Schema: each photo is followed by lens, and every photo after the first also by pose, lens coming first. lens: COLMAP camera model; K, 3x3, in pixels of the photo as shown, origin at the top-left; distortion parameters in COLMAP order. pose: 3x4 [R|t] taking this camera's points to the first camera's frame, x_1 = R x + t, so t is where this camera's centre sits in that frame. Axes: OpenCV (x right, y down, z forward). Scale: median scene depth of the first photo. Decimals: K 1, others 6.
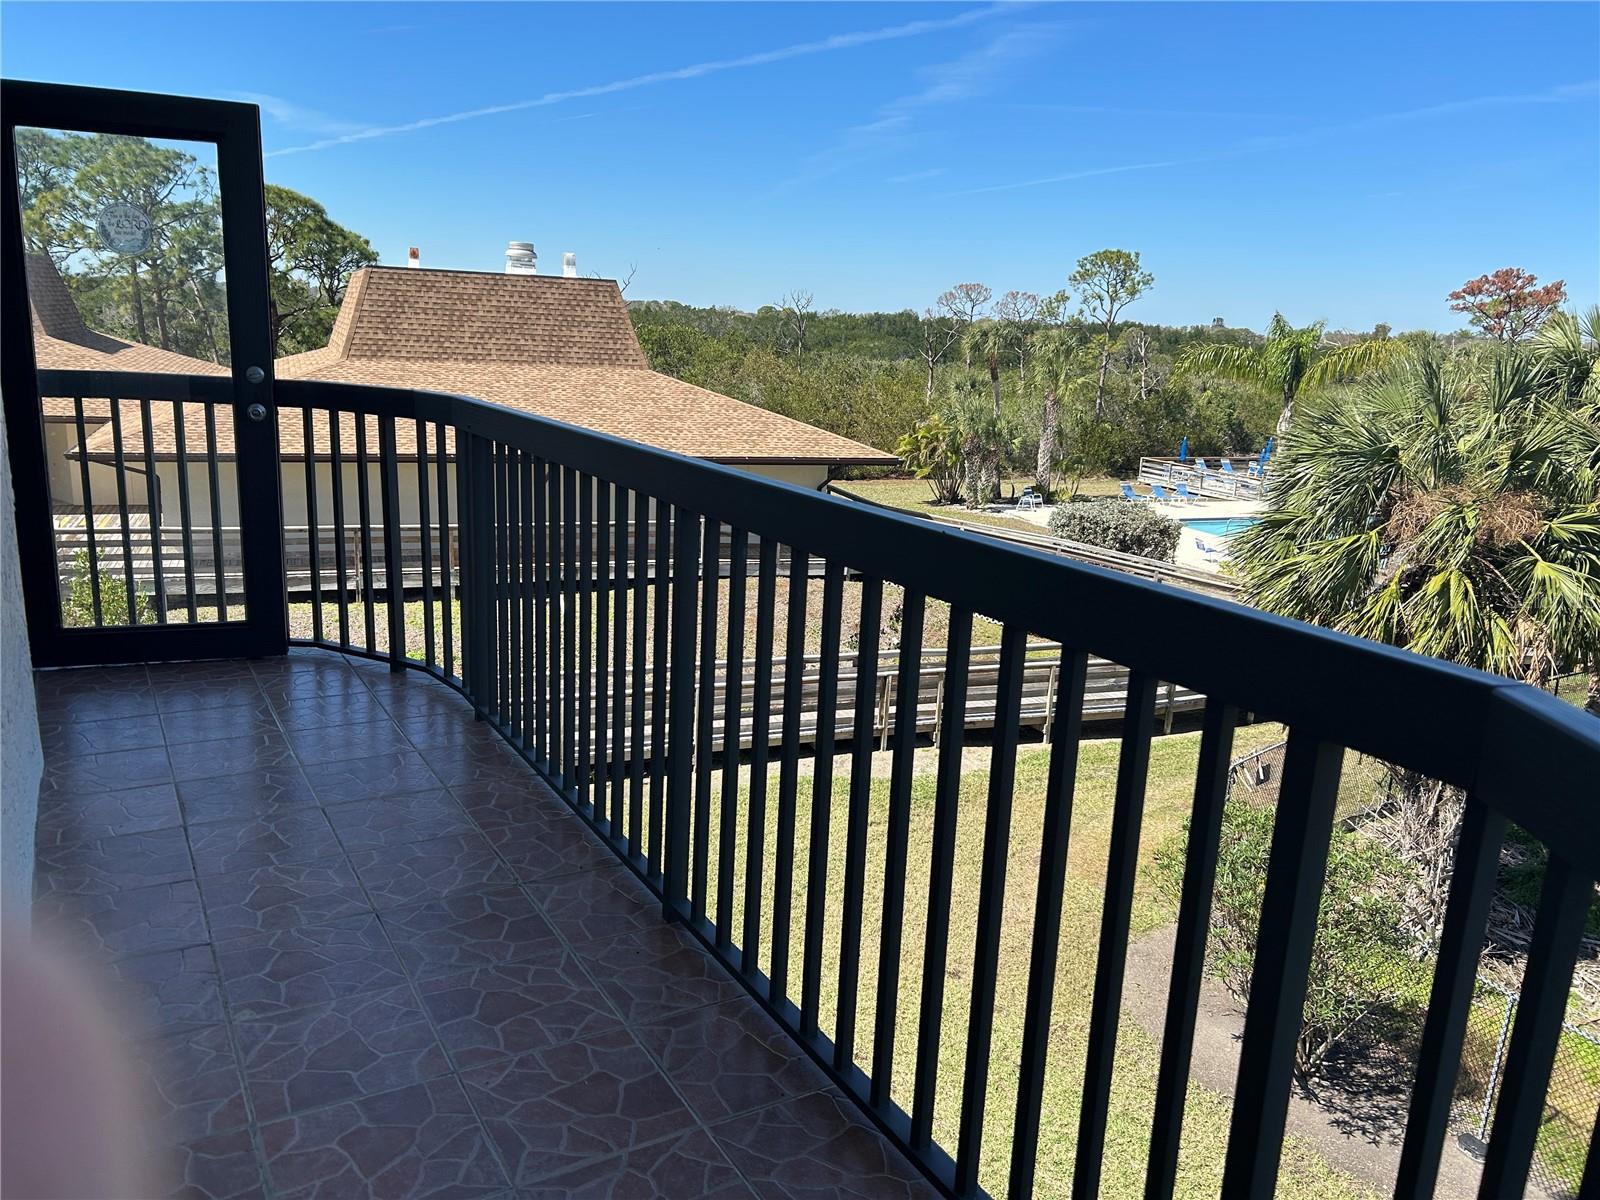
lens RADIAL K [[1199.5, 0, 759.4], [0, 1199.5, 603.4], [0, 0, 1]] dist [0.093612, -0.108164]
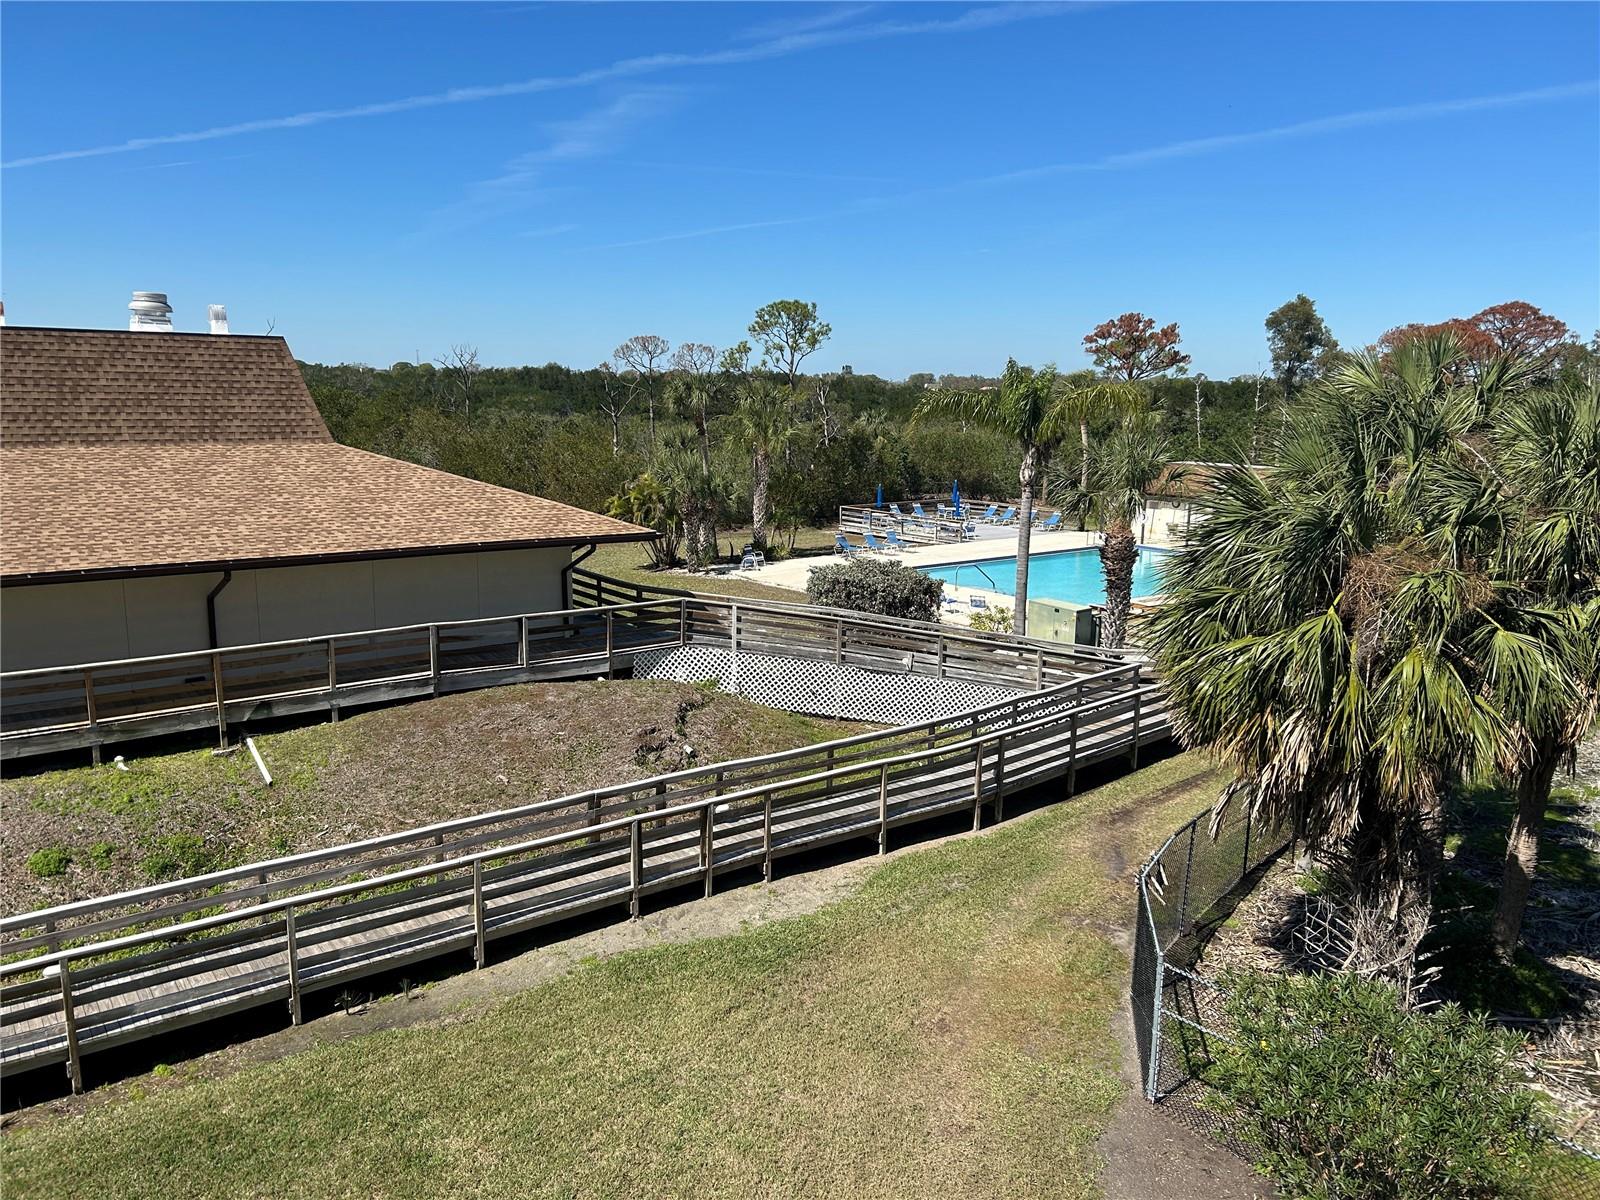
lens RADIAL K [[1215.5, 0, 773.6], [0, 1215.5, 602.5], [0, 0, 1]] dist [0.082506, -0.089630]
pose [[0.957358, -0.082310, 0.276932, -0.045139], [0.094550, 0.995034, -0.031115, -0.030444], [-0.272996, 0.055973, 0.960386, 0.116083]]
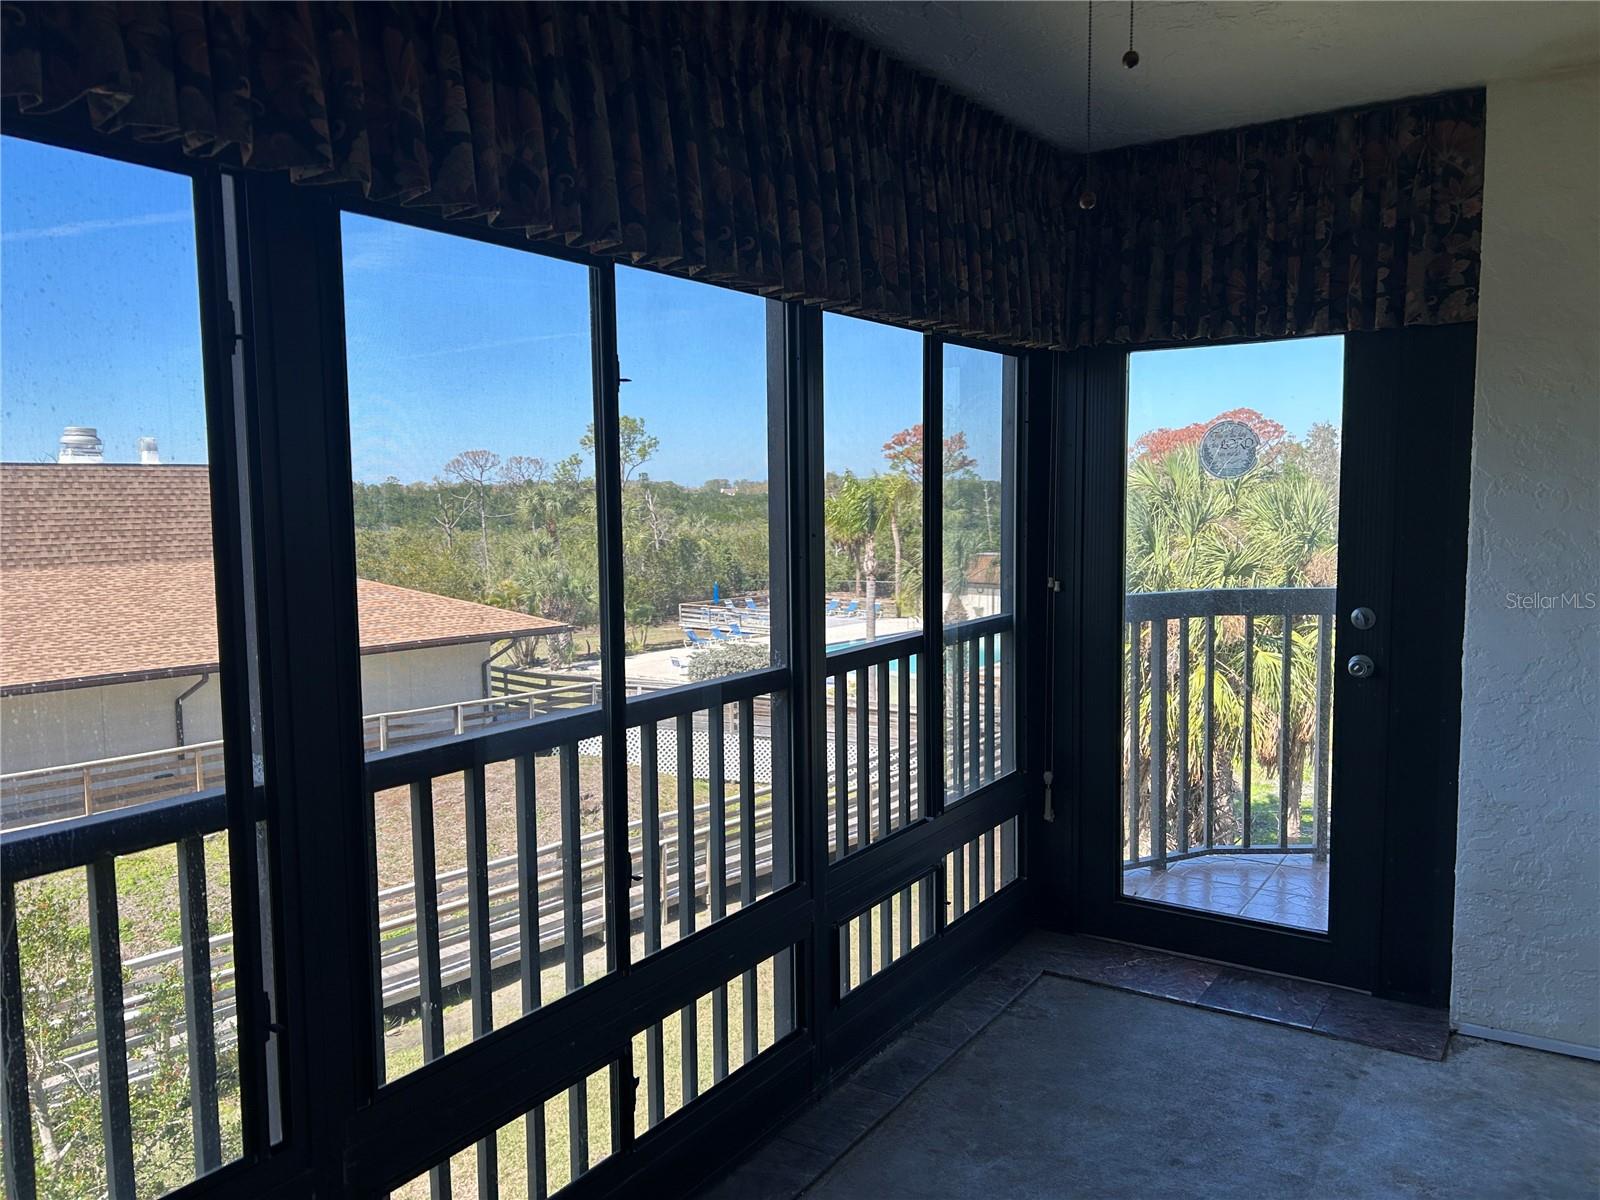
lens RADIAL K [[1199.5, 0, 759.4], [0, 1199.5, 603.4], [0, 0, 1]] dist [0.093612, -0.108164]
pose [[0.900612, -0.096762, 0.423716, -0.141910], [0.150529, 0.984007, -0.095239, -0.018157], [-0.407724, 0.149555, 0.900774, 0.034187]]
